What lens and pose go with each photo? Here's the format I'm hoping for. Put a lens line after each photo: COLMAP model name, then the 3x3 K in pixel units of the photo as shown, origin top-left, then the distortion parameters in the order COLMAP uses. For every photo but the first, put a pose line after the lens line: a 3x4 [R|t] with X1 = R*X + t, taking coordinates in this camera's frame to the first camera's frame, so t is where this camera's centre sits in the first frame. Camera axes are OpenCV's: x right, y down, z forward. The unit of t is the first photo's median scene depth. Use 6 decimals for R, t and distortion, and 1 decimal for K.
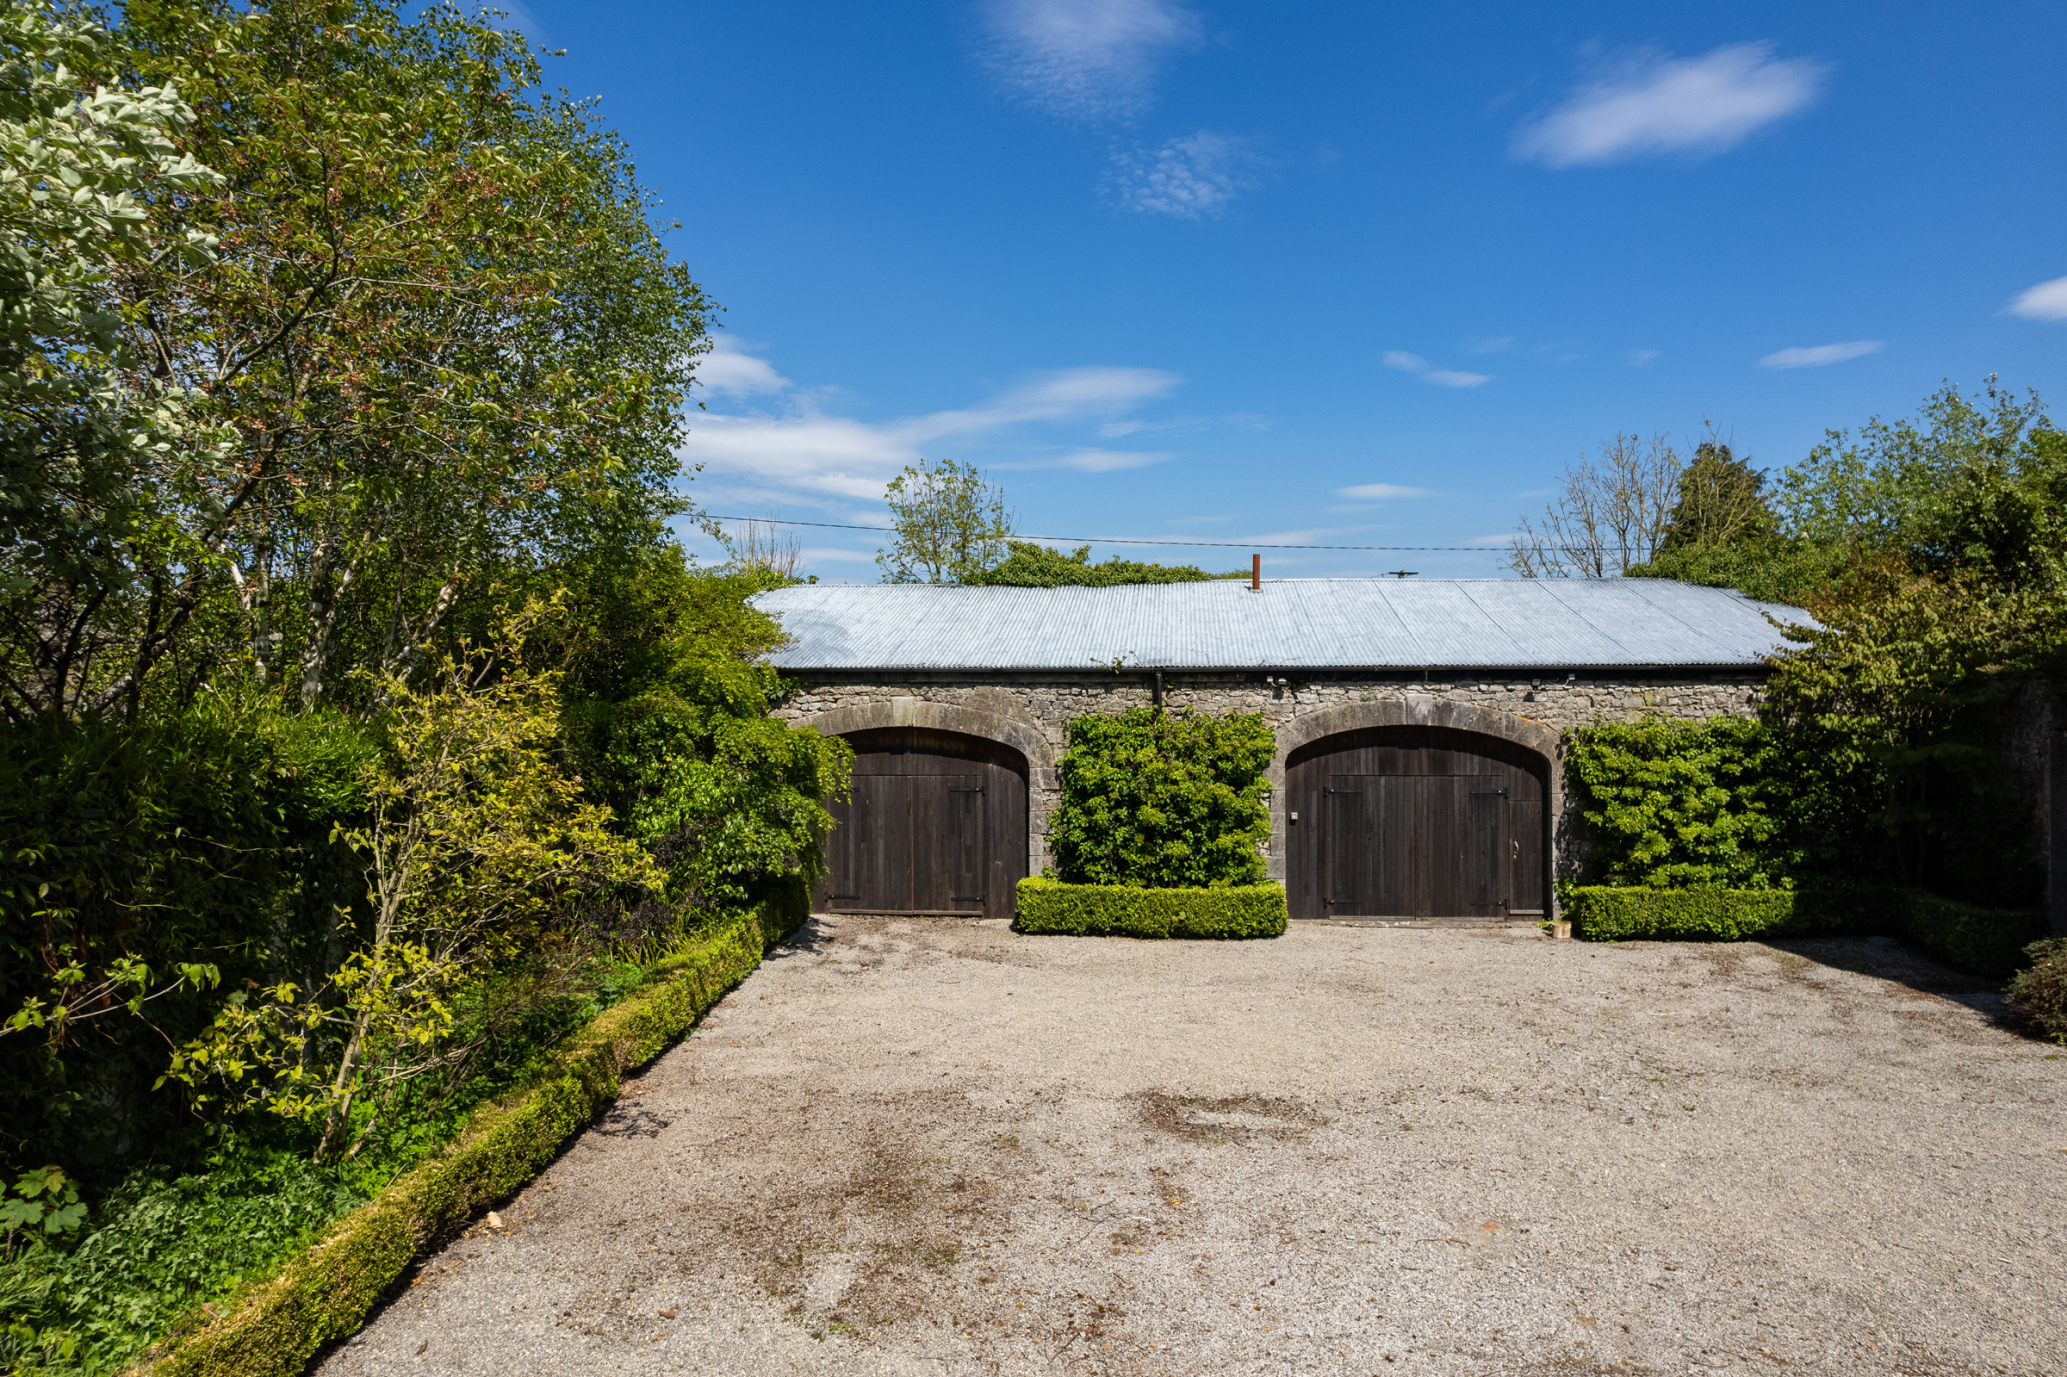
lens RADIAL K [[1387.3, 0, 1034.0], [0, 1387.3, 702.7], [0, 0, 1]] dist [-0.054180, 0.075119]
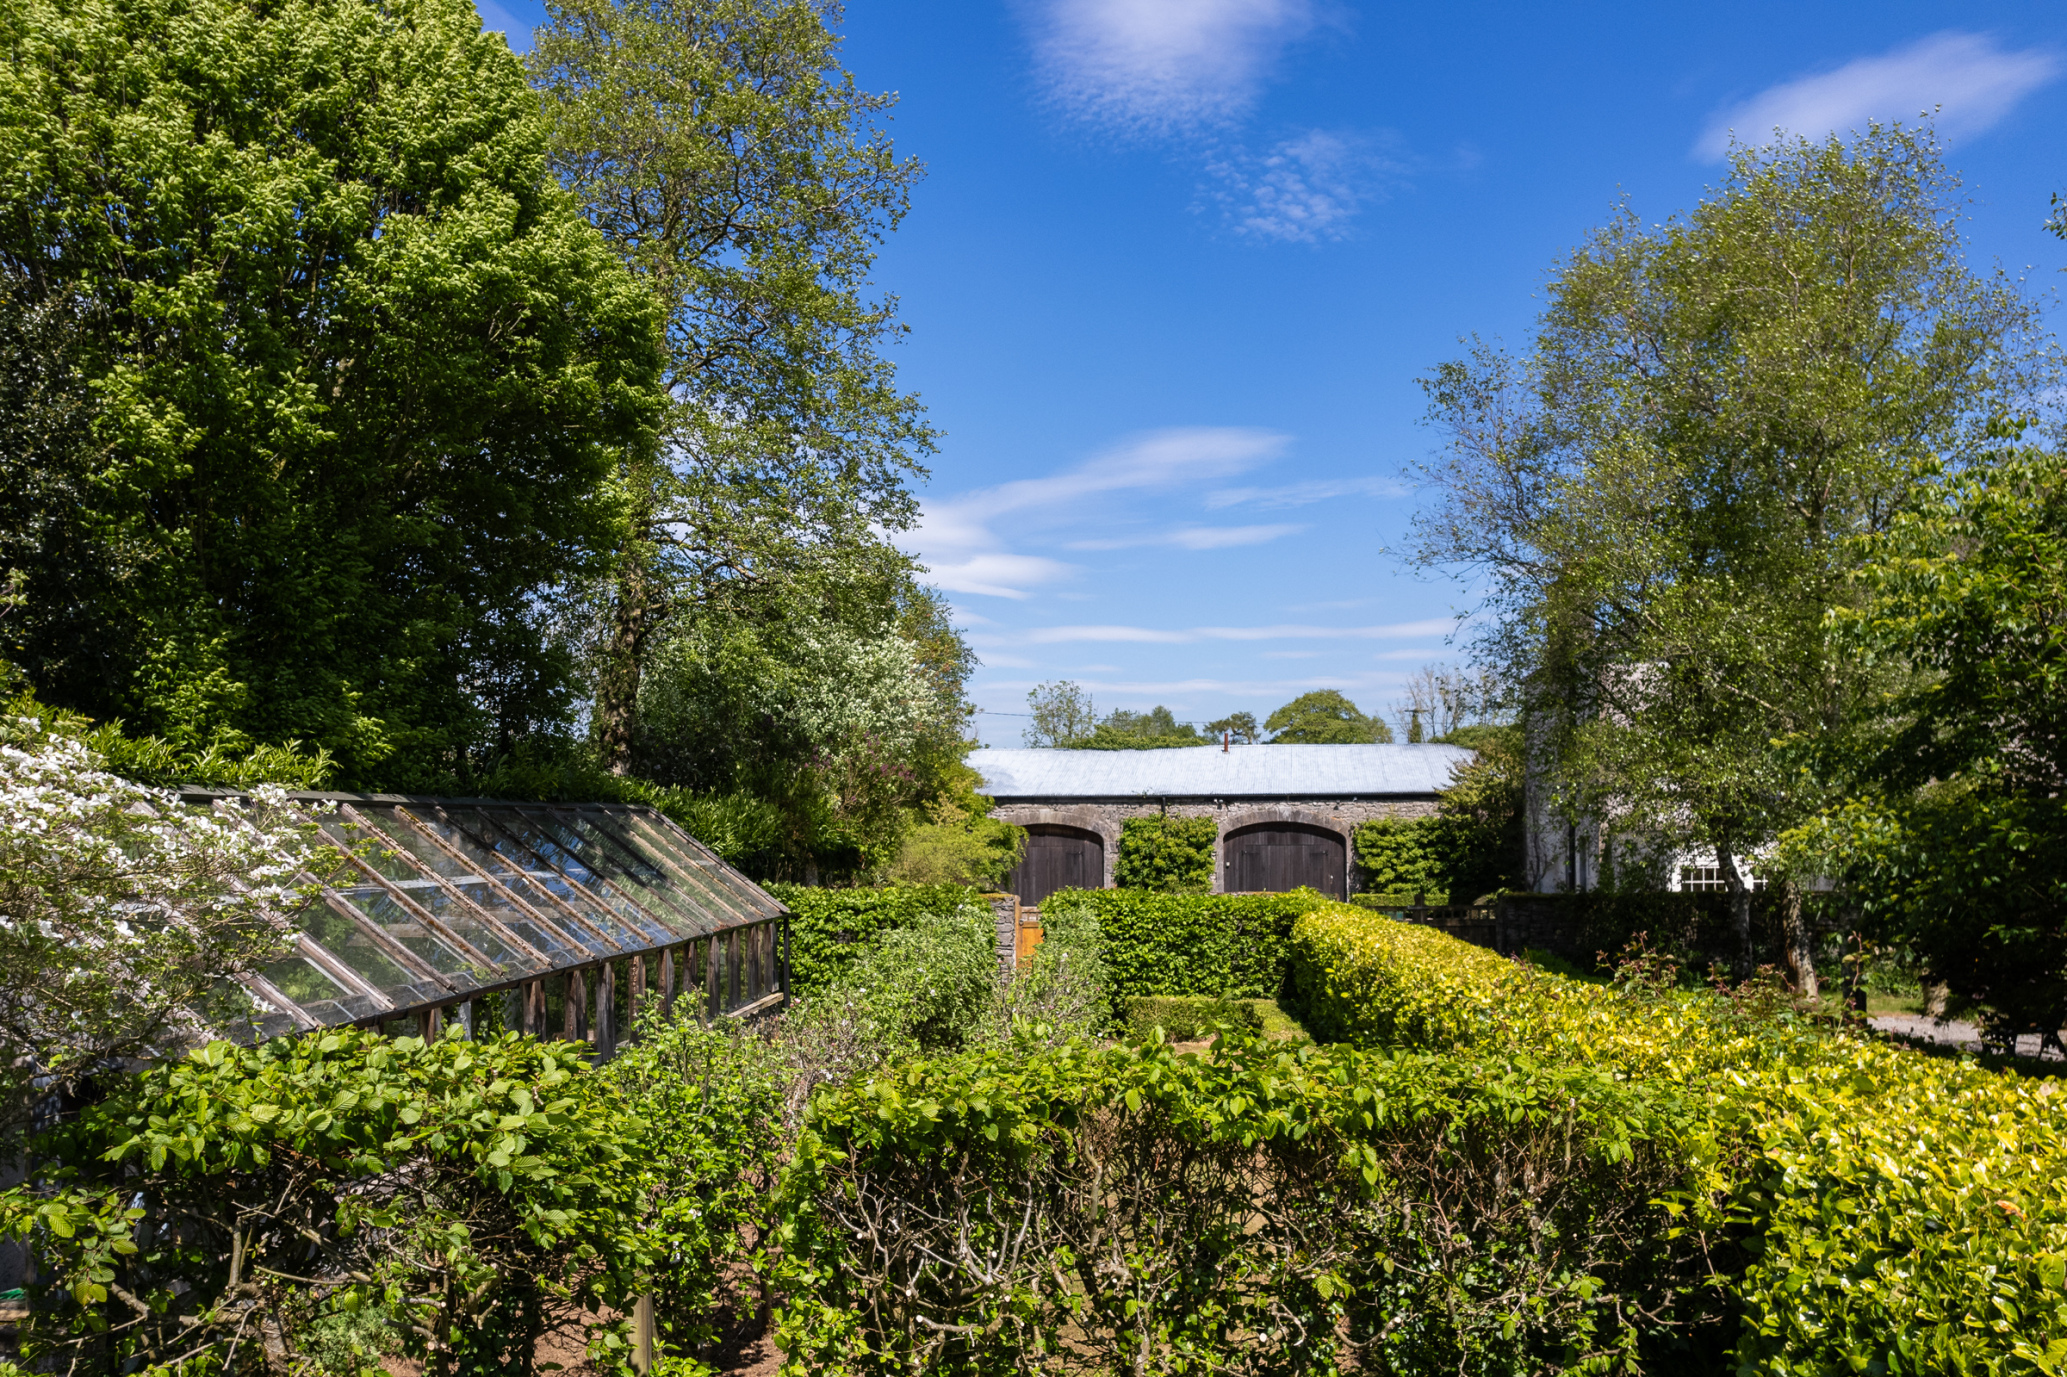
lens RADIAL K [[1364.0, 0, 1033.5], [0, 1364.0, 688.5], [0, 0, 1]] dist [-0.099130, 0.087037]
pose [[0.997819, -0.007577, -0.065575, 0.028859], [0.001228, 0.995348, -0.096334, 0.013879], [0.066000, 0.096043, 0.993187, -1.151202]]
